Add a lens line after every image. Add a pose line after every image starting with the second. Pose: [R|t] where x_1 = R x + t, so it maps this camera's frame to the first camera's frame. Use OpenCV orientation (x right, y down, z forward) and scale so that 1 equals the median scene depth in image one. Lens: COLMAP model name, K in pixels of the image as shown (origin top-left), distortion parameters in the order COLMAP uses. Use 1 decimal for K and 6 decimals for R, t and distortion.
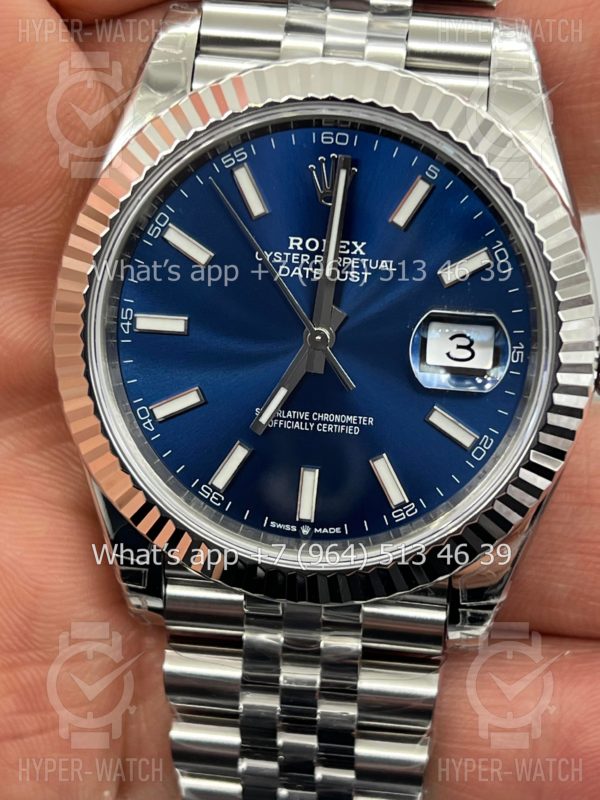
lens RADIAL K [[1811.8, 0, 301.9], [0, 1811.8, 401.5], [0, 0, 1]] dist [0.208561, 0.000000]
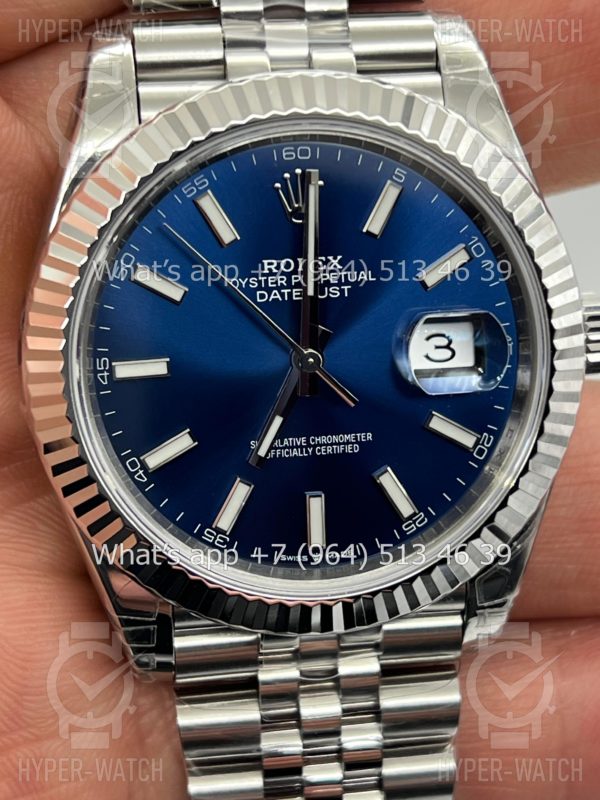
lens RADIAL K [[1811.8, 0, 299.9], [0, 1811.8, 399.8], [0, 0, 1]] dist [0.208561, 0.000000]
pose [[0.967484, -0.149147, 0.204278, -0.194178], [0.146241, 0.988814, 0.029336, -0.042733], [-0.206369, 0.001492, 0.978473, 0.054957]]
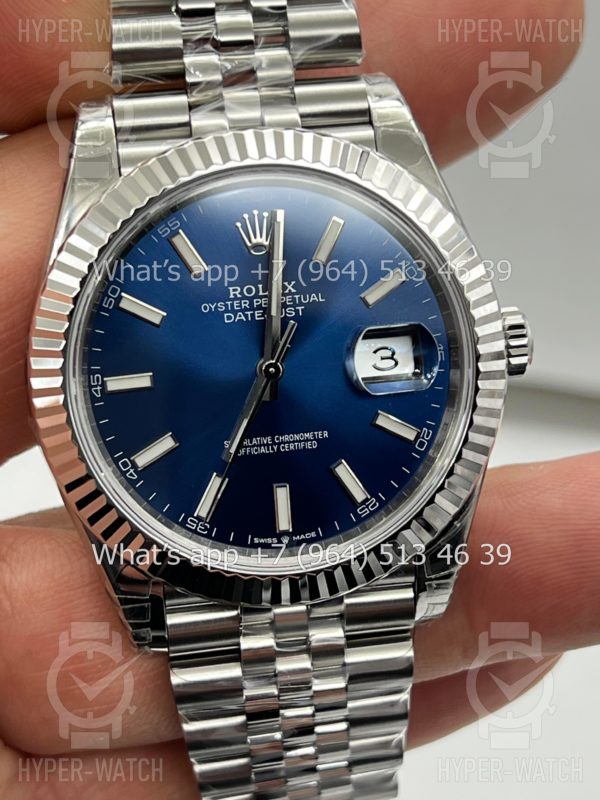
lens RADIAL K [[1811.8, 0, 301.0], [0, 1811.8, 401.7], [0, 0, 1]] dist [0.208561, 0.000000]
pose [[0.964672, -0.176116, 0.195936, -0.197445], [0.184584, 0.982481, -0.025684, 0.017202], [-0.187980, 0.060943, 0.980280, -0.119032]]
